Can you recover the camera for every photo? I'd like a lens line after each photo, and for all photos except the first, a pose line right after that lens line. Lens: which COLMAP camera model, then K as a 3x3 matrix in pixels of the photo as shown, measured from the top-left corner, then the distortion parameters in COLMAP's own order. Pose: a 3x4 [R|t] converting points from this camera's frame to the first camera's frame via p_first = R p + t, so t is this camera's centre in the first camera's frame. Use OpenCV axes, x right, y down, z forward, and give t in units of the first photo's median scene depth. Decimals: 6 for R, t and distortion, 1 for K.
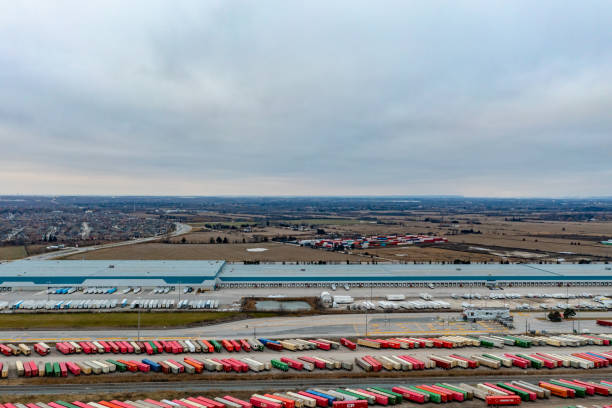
lens RADIAL K [[483.8, 0, 308.3], [0, 483.8, 206.9], [0, 0, 1]] dist [0.003364, 0.006407]
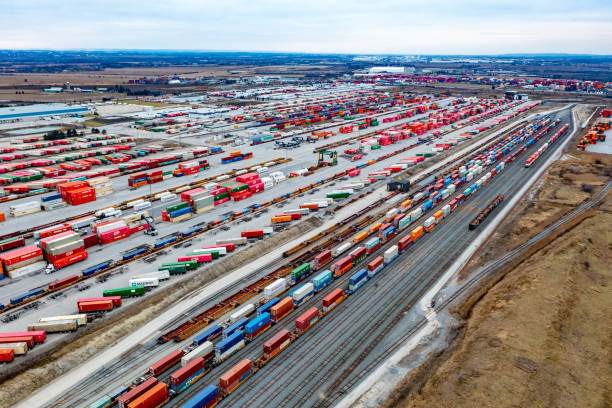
lens RADIAL K [[487.4, 0, 305.5], [0, 487.4, 201.2], [0, 0, 1]] dist [0.006588, 0.017024]
pose [[0.609118, -0.228741, 0.759376, 0.037939], [0.008605, 0.959353, 0.282076, 0.002950], [-0.793033, -0.165283, 0.586328, -0.166445]]
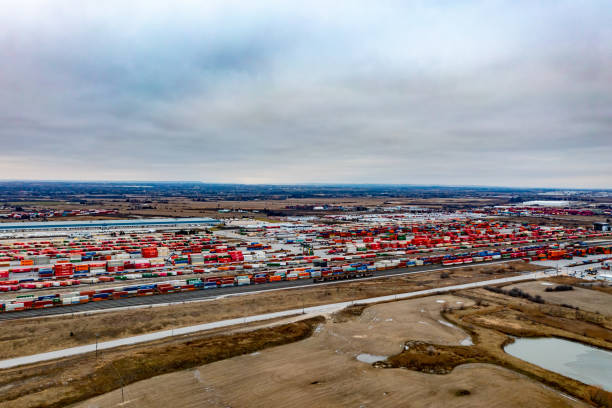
lens RADIAL K [[487.4, 0, 305.5], [0, 487.4, 201.2], [0, 0, 1]] dist [0.006588, 0.017024]
pose [[0.874247, -0.008563, 0.485406, 0.059915], [0.000068, 0.999847, 0.017517, 0.009084], [-0.485481, -0.015281, 0.874114, -0.450973]]
